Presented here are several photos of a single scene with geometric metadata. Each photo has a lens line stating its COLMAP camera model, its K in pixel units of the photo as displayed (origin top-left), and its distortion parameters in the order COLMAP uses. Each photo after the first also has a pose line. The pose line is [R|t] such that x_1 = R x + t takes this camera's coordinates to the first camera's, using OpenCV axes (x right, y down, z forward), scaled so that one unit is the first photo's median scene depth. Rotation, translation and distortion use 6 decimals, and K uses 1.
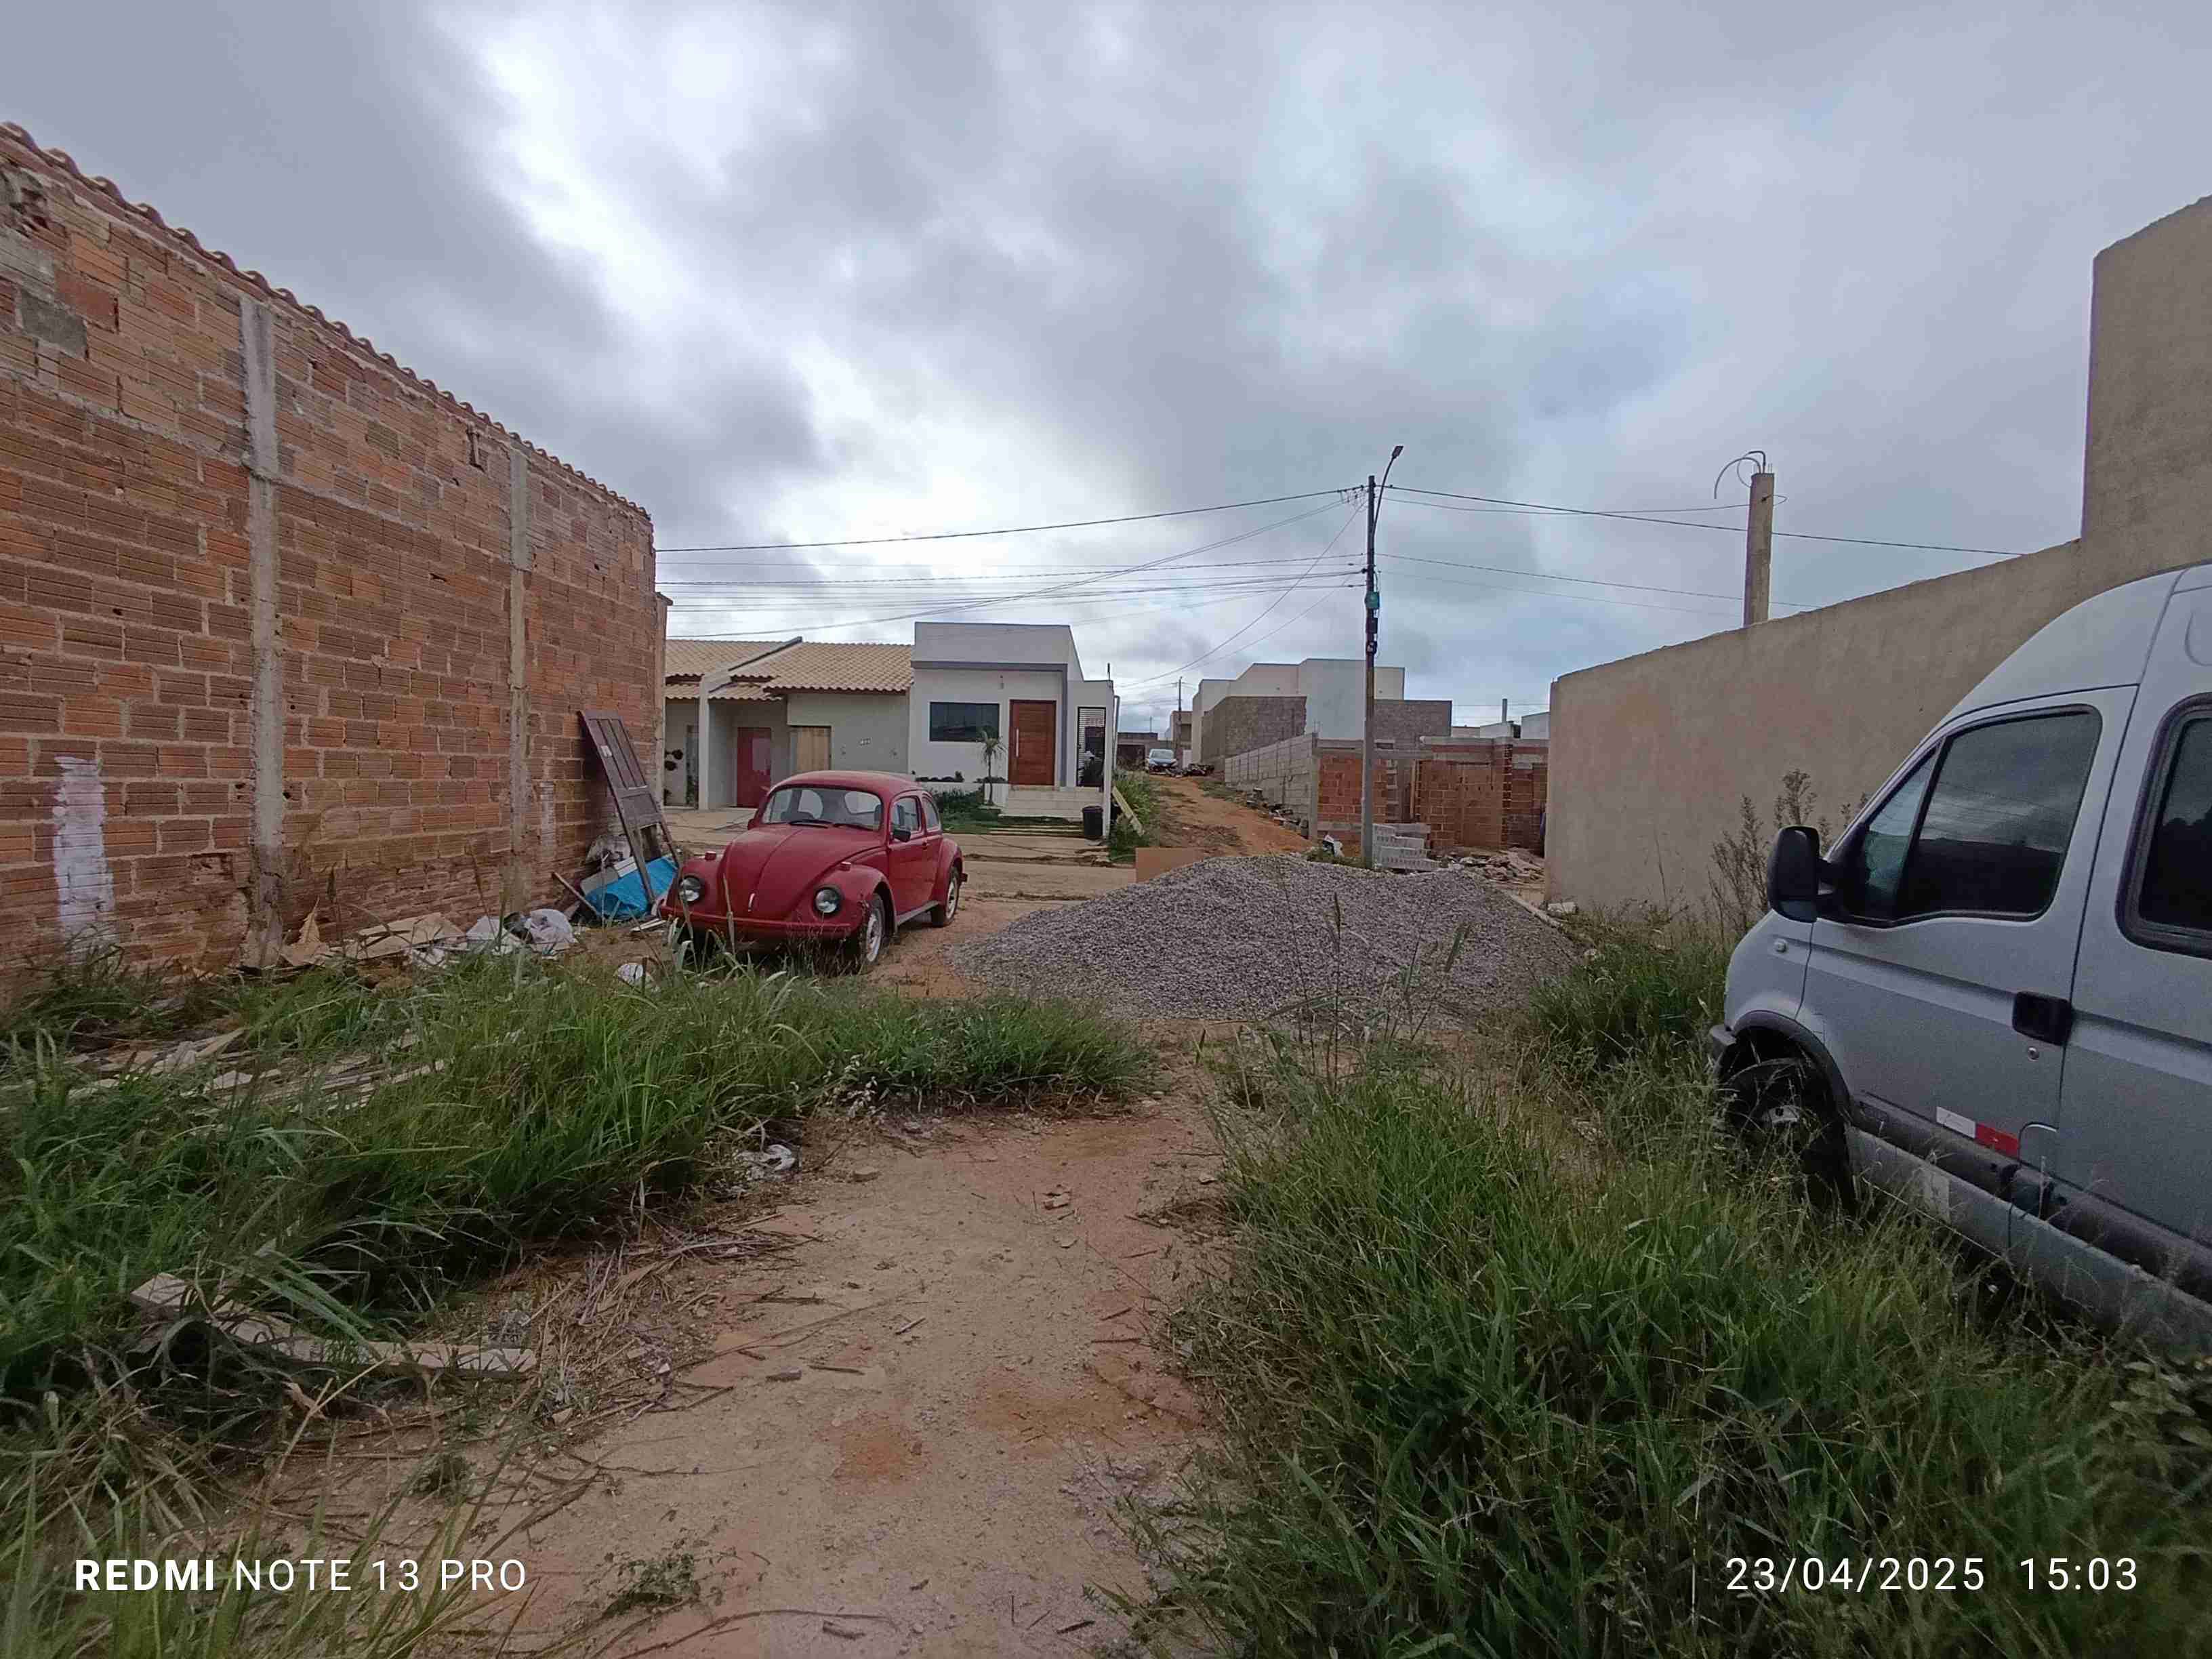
lens RADIAL K [[1029.0, 0, 1106.0], [0, 1029.0, 824.3], [0, 0, 1]] dist [0.008710, -0.001711]
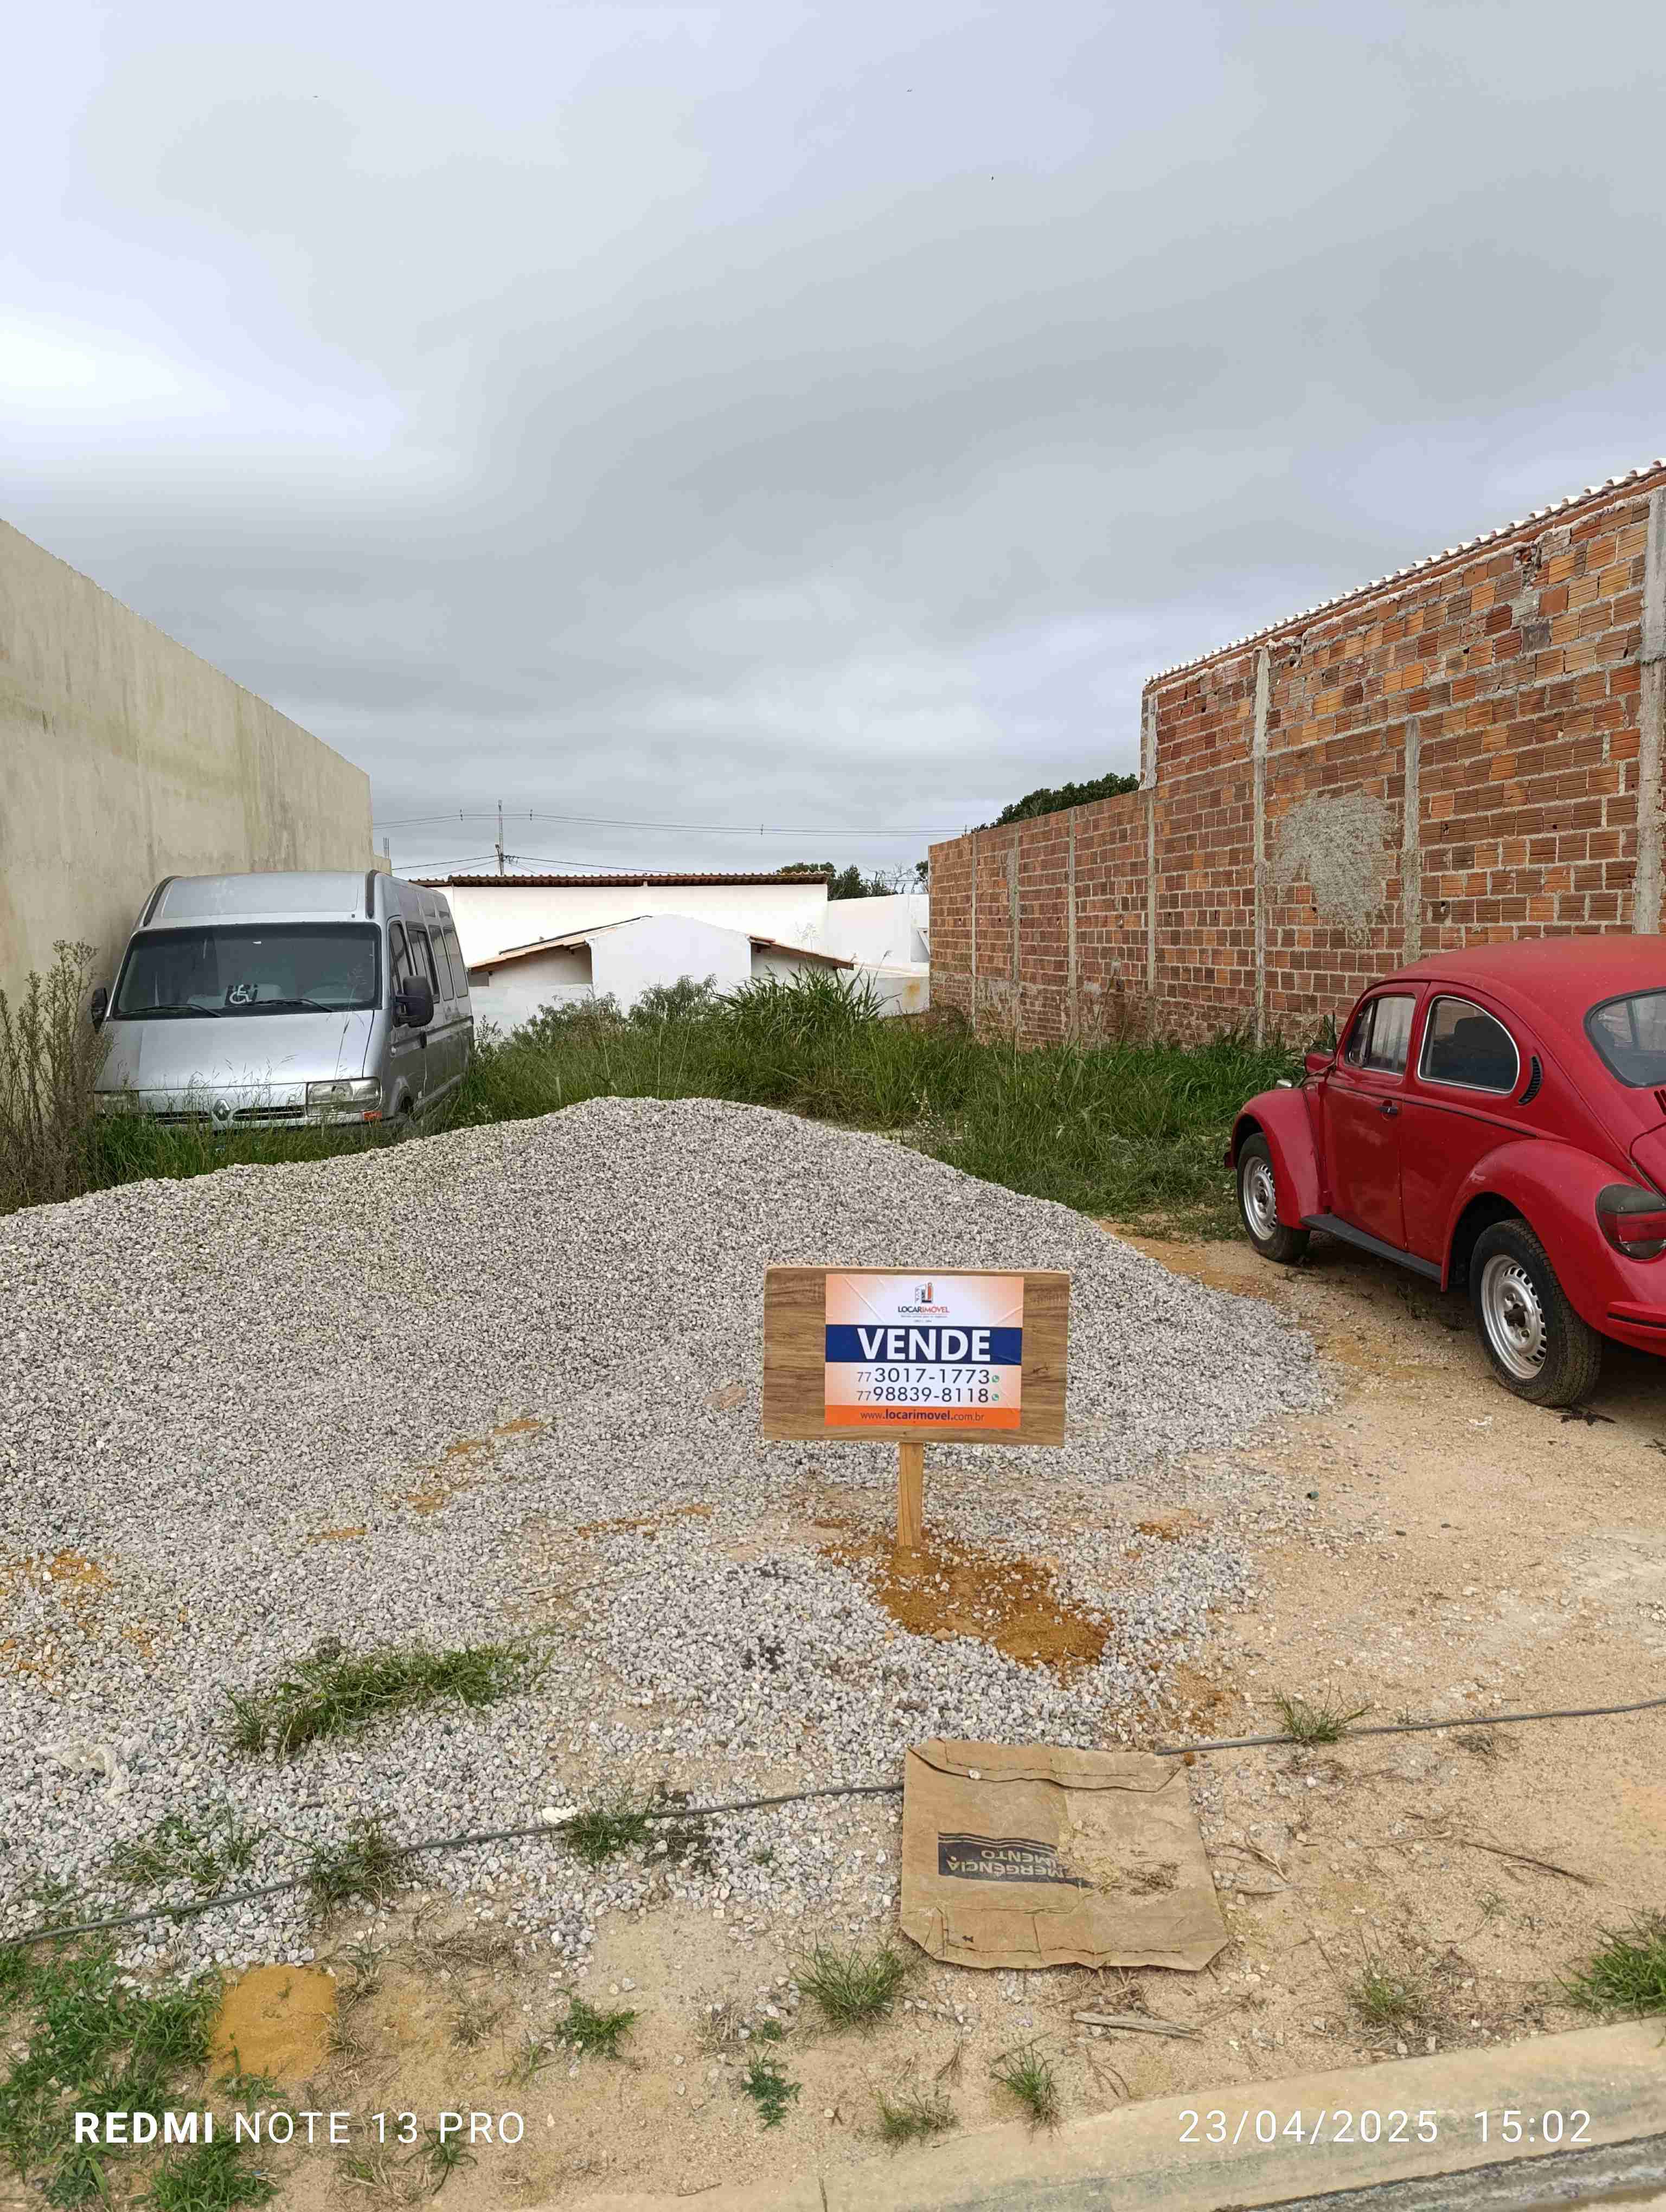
lens RADIAL K [[1506.3, 0, 825.5], [0, 1506.3, 1098.3], [0, 0, 1]] dist [0.051584, -0.047936]
pose [[-0.986220, 0.011889, -0.165010, 0.269210], [-0.011619, 0.989974, 0.140772, -0.112201], [0.165029, 0.140750, -0.976194, 2.536840]]
